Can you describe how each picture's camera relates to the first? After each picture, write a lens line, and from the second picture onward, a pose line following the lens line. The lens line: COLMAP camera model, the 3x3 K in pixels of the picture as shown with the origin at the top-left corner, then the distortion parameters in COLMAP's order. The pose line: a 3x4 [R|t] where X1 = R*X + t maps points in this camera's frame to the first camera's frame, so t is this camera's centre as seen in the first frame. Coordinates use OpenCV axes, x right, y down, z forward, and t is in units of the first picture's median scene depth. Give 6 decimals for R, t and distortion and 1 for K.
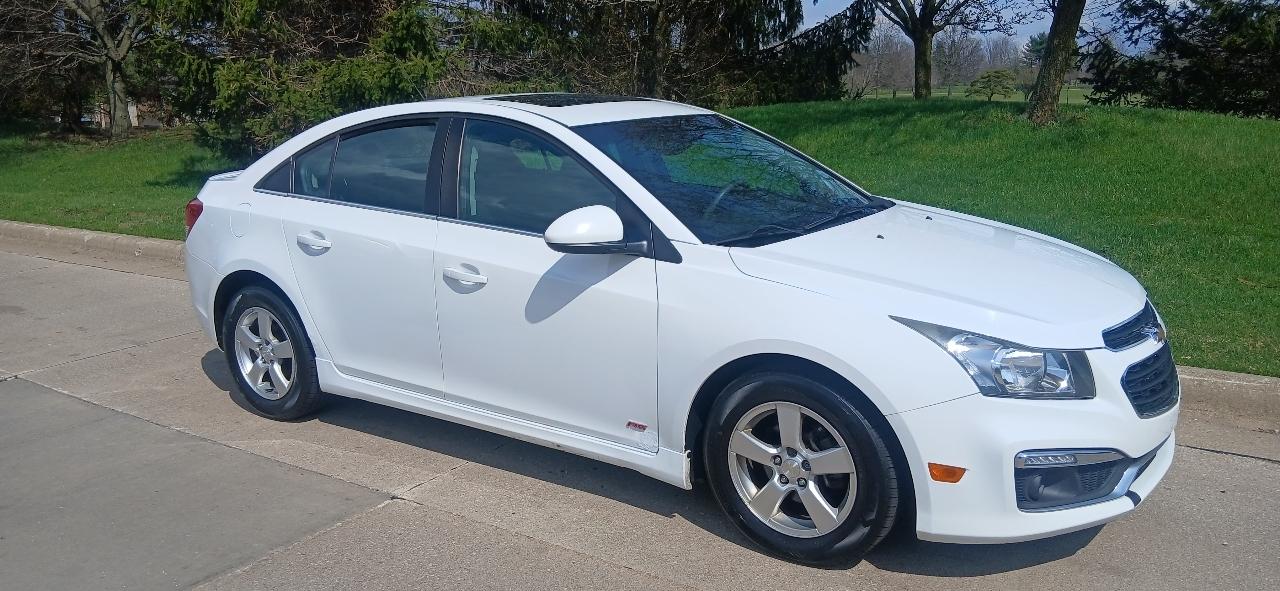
lens RADIAL K [[1026.4, 0, 627.9], [0, 1026.4, 307.2], [0, 0, 1]] dist [0.056883, -0.113271]
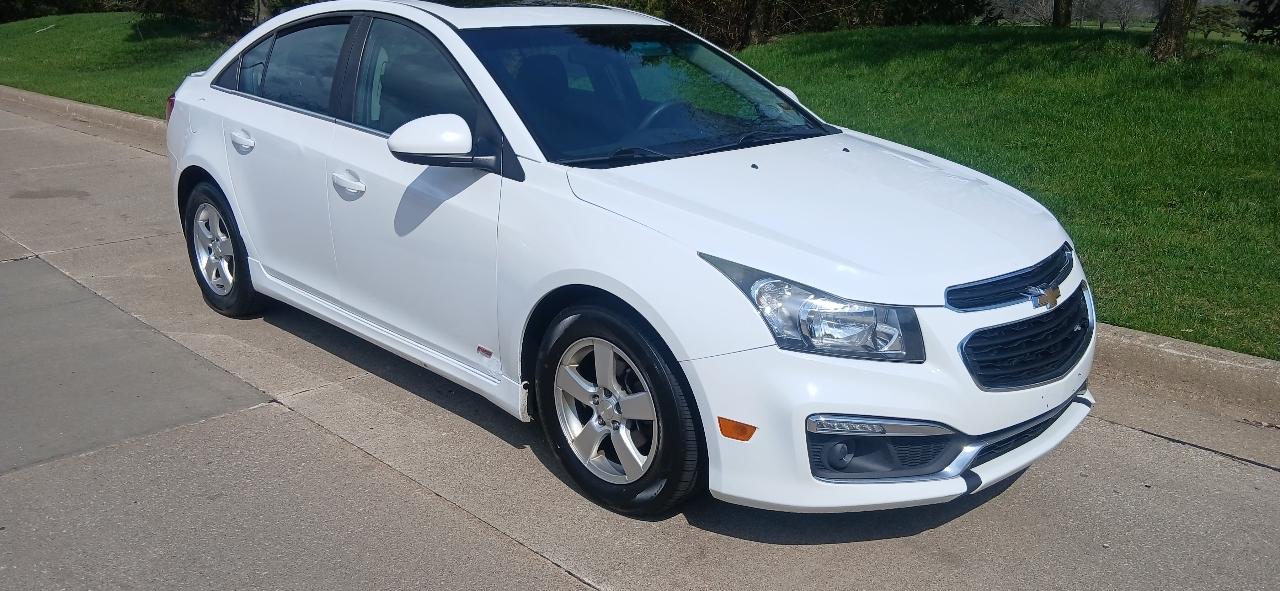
lens RADIAL K [[1026.4, 0, 632.3], [0, 1026.4, 312.7], [0, 0, 1]] dist [0.056883, -0.113271]
pose [[0.982036, 0.082197, -0.169851, 0.298573], [-0.068983, 0.994217, 0.082298, -0.007458], [0.175633, -0.069103, 0.982027, 0.087343]]
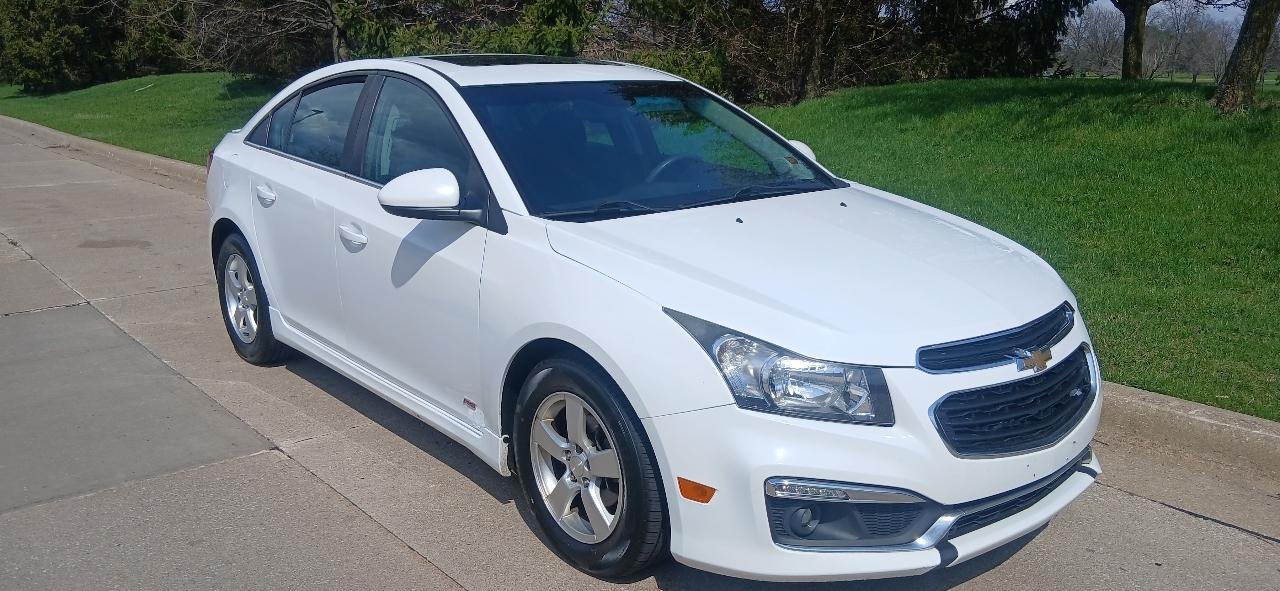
lens RADIAL K [[1026.4, 0, 619.4], [0, 1026.4, 300.9], [0, 0, 1]] dist [0.056883, -0.113271]
pose [[0.960362, 0.082988, -0.266118, 0.381835], [-0.078495, 0.996535, 0.027494, -0.015491], [0.267478, -0.005516, 0.963548, 0.117298]]
